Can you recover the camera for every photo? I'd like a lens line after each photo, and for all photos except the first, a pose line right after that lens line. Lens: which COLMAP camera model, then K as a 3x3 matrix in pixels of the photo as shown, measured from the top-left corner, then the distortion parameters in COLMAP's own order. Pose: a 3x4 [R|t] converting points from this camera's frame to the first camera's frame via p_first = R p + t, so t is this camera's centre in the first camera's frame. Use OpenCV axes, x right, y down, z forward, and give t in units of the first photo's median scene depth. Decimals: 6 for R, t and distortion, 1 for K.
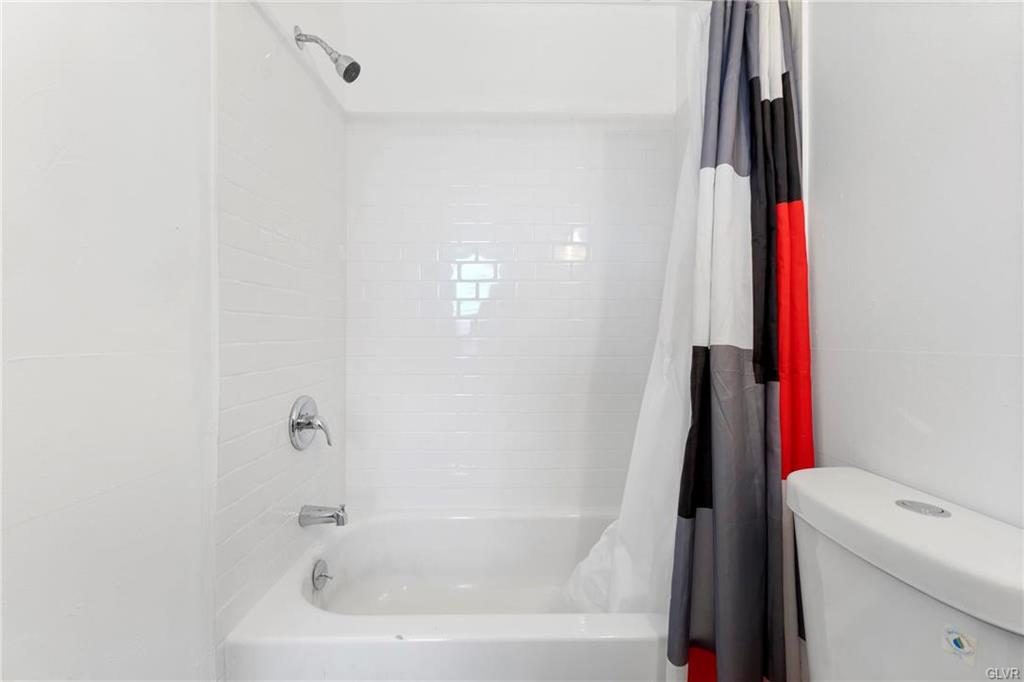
lens RADIAL K [[431.4, 0, 516.2], [0, 431.4, 340.5], [0, 0, 1]] dist [0.001104, -0.000094]
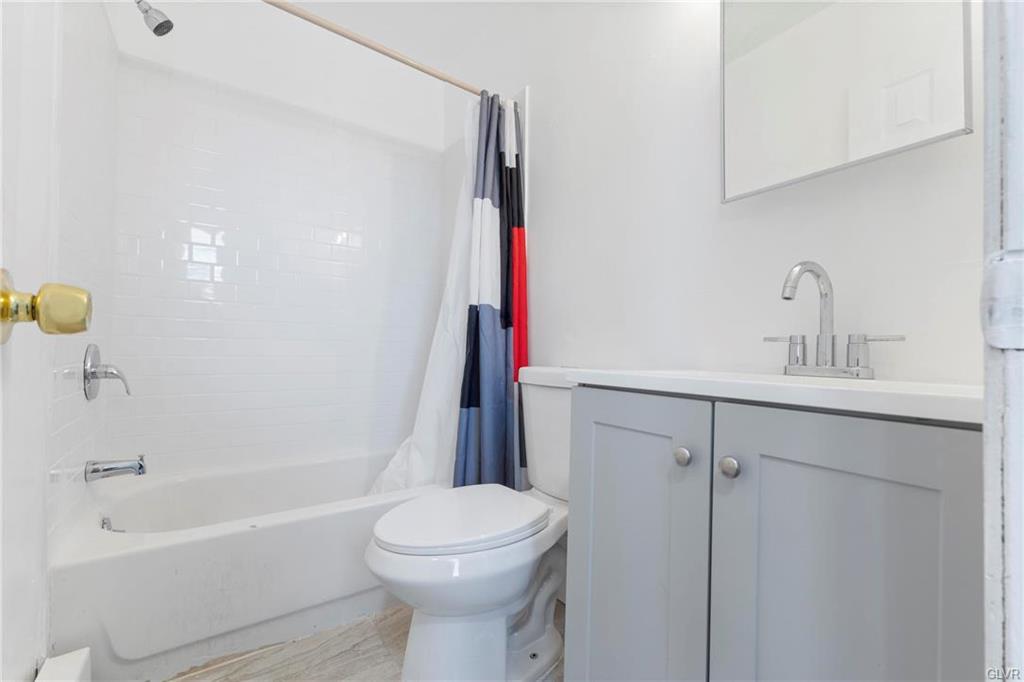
lens RADIAL K [[428.8, 0, 532.1], [0, 428.8, 367.6], [0, 0, 1]] dist [0.009695, -0.000142]
pose [[0.823898, -0.009709, 0.566655, -0.338263], [-0.008995, 0.999503, 0.030204, 0.207394], [-0.566667, -0.029982, 0.823401, -0.520433]]
